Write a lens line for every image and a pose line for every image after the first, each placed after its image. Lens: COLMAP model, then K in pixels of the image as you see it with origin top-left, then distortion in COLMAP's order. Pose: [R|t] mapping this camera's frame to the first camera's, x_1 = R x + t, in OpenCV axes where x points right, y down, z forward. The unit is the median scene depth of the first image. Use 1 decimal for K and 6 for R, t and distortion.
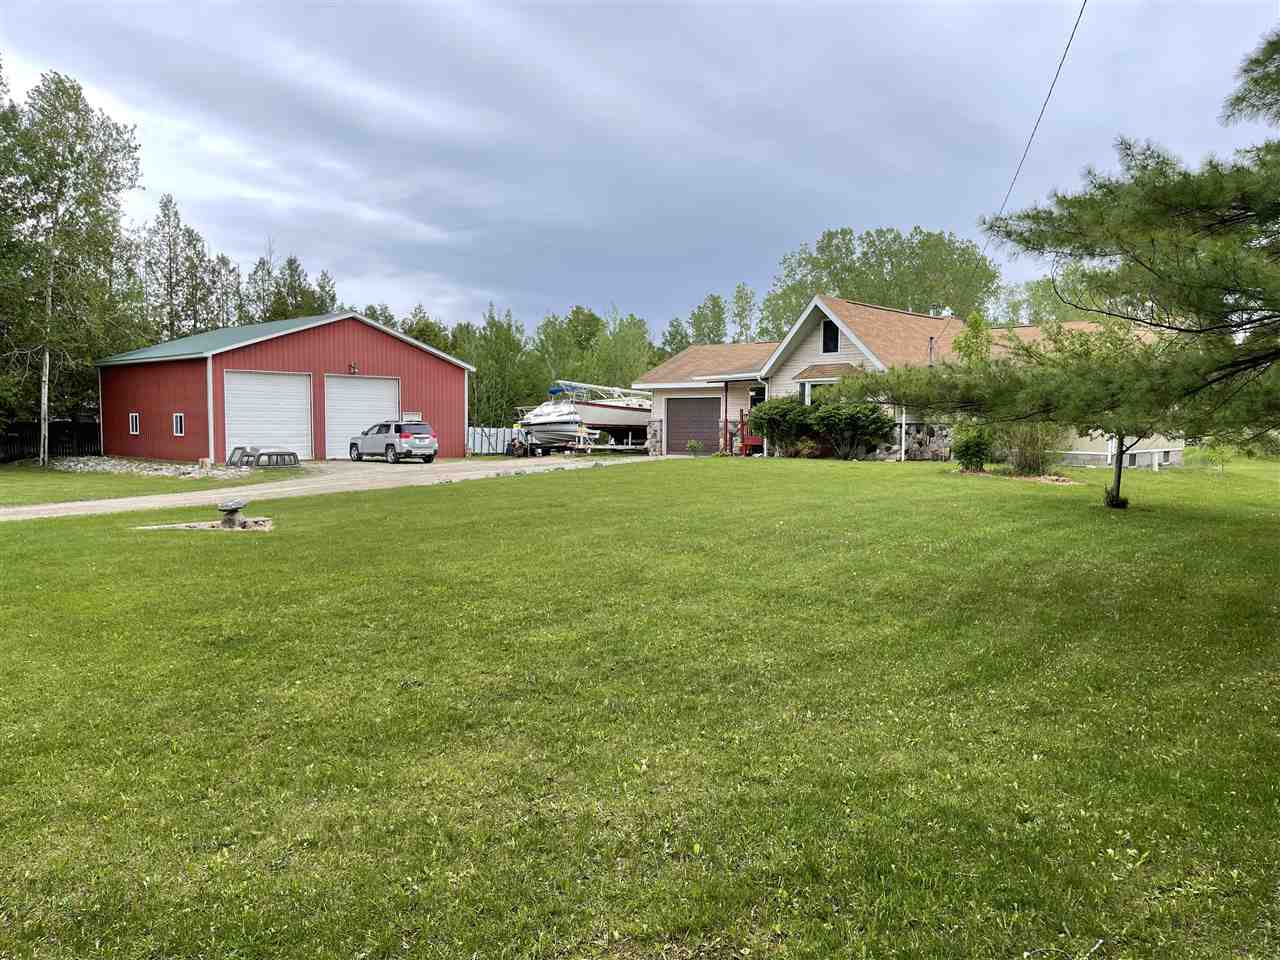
lens RADIAL K [[949.7, 0, 652.7], [0, 949.7, 483.7], [0, 0, 1]] dist [0.061557, -0.074836]
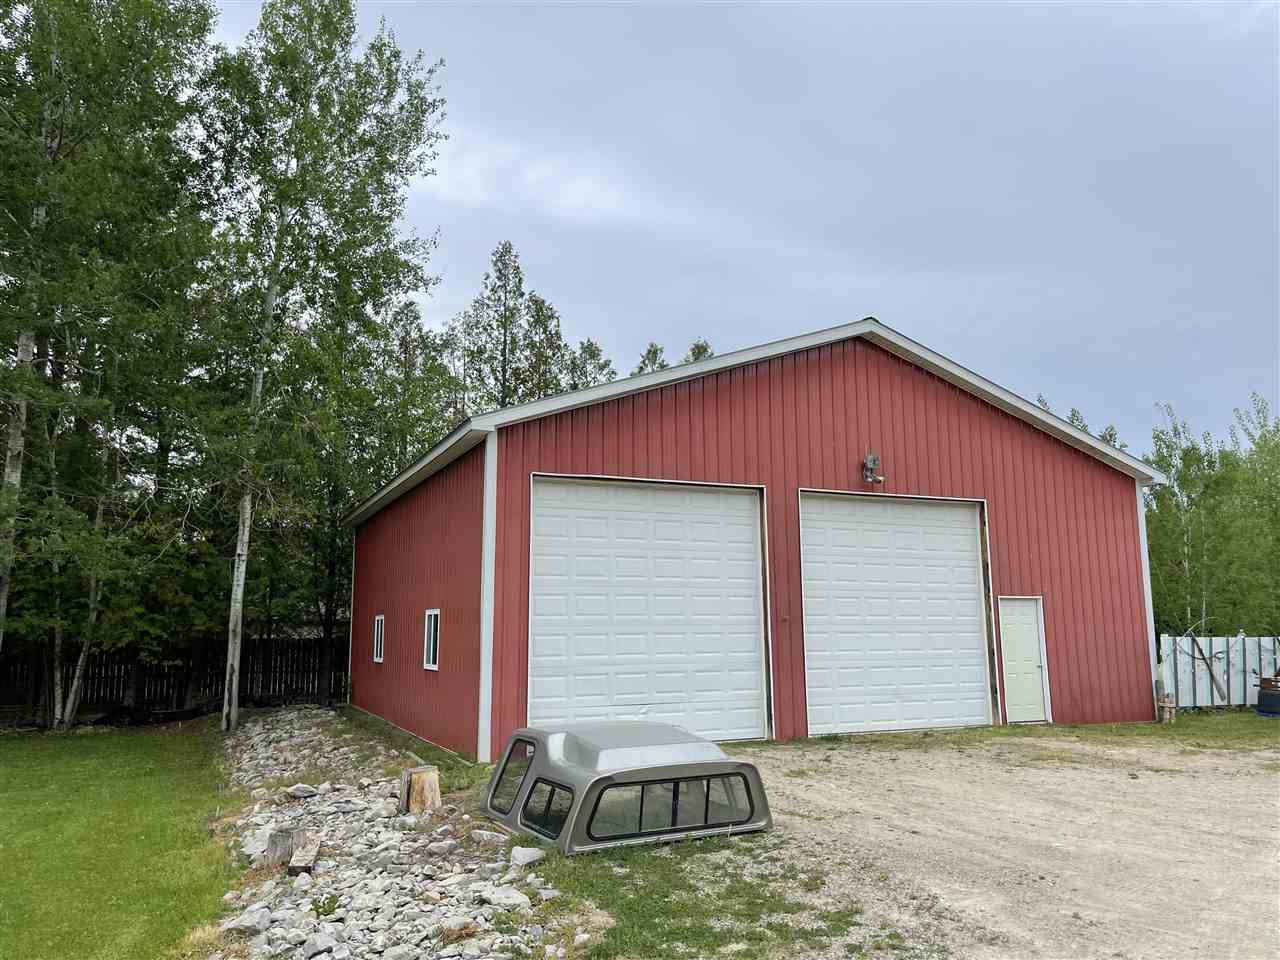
lens RADIAL K [[949.7, 0, 666.9], [0, 949.7, 475.7], [0, 0, 1]] dist [0.061557, -0.074836]
pose [[0.928925, -0.075205, -0.362549, -0.228821], [-0.007786, 0.974972, -0.222190, -0.035462], [0.370185, 0.209221, 0.905091, 0.581424]]
